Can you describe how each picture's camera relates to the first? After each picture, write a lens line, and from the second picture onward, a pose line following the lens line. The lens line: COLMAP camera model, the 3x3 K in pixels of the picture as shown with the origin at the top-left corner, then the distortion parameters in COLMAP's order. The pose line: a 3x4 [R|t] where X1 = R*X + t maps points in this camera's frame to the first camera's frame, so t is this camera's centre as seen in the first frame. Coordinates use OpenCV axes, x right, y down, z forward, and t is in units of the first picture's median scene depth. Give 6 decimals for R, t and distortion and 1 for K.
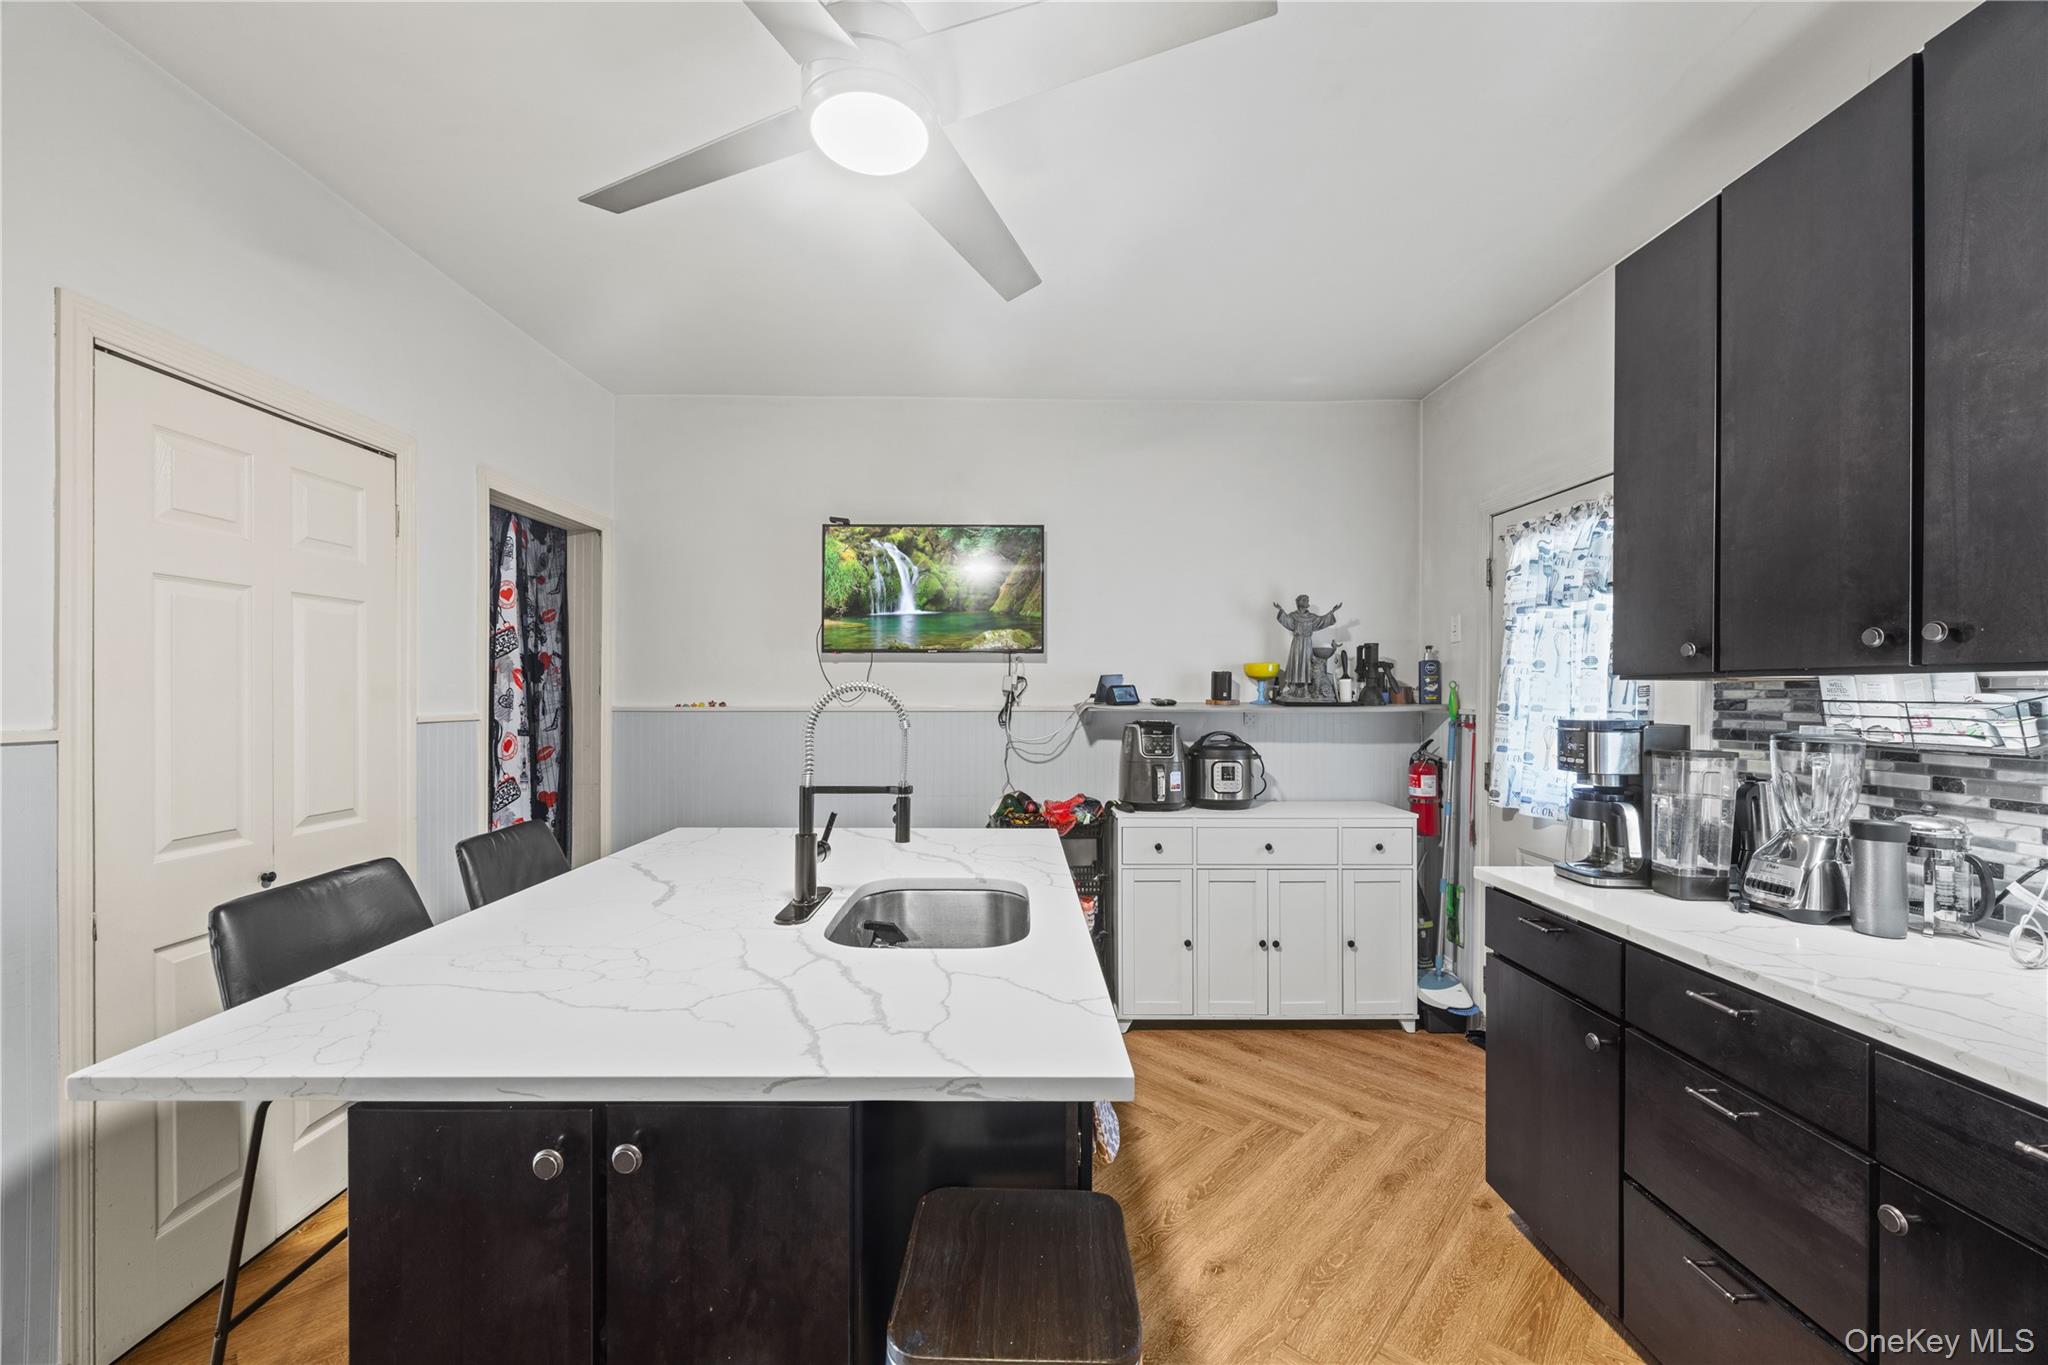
lens RADIAL K [[809.8, 0, 1040.2], [0, 809.8, 690.1], [0, 0, 1]] dist [-0.000236, 0.000159]
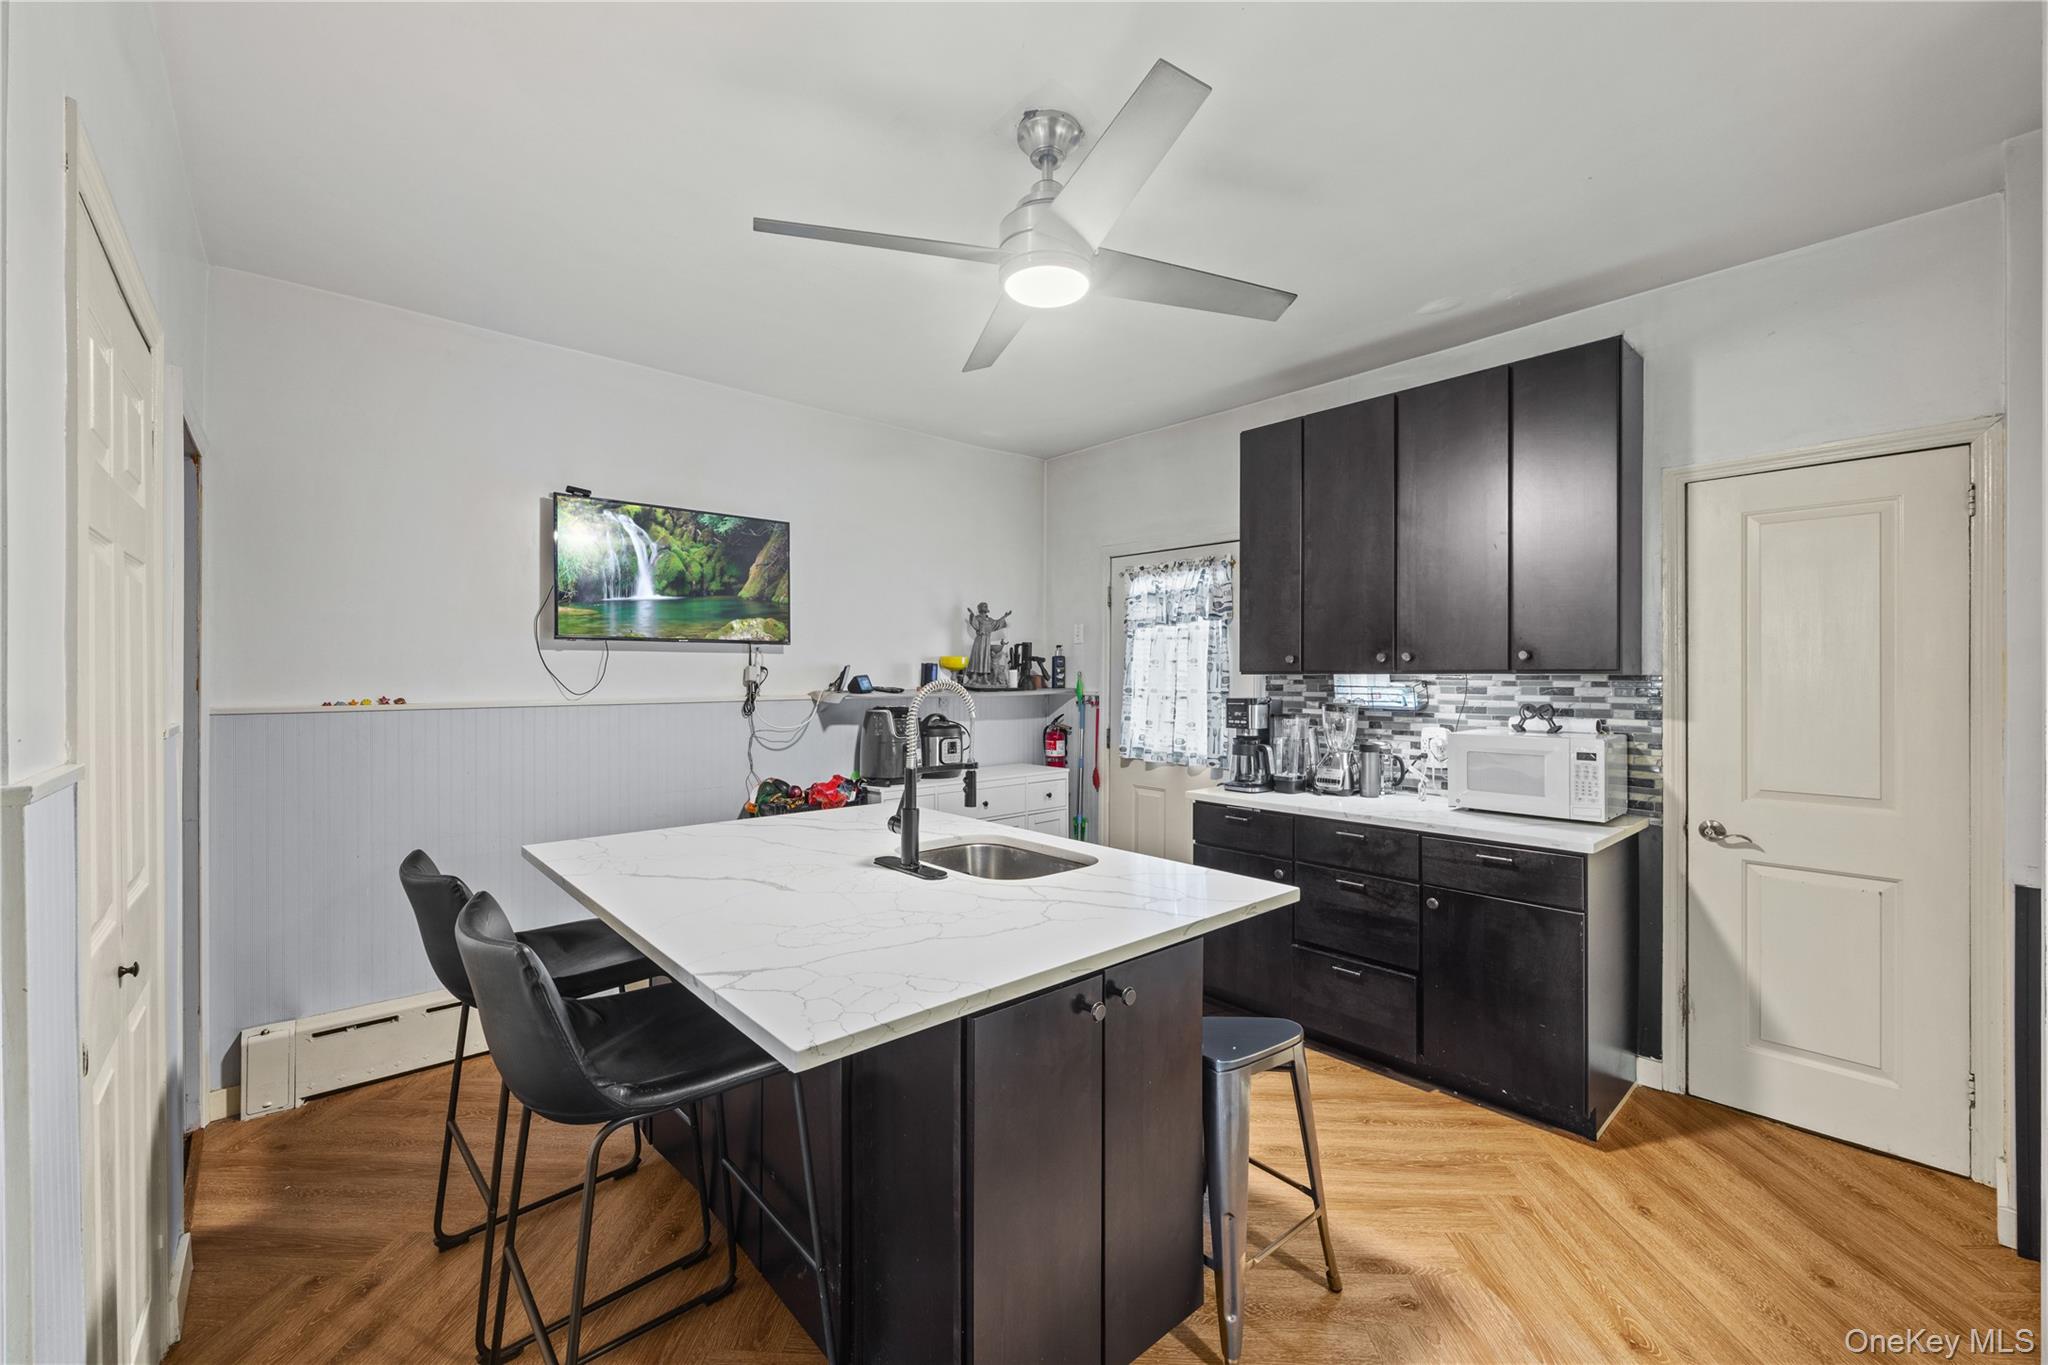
lens RADIAL K [[809.8, 0, 1064.5], [0, 809.8, 680.7], [0, 0, 1]] dist [-0.000236, 0.000159]
pose [[0.743957, -0.007486, 0.668186, -0.502352], [-0.000407, 0.999932, 0.011656, -0.013414], [-0.668227, -0.008943, 0.743903, -0.020692]]
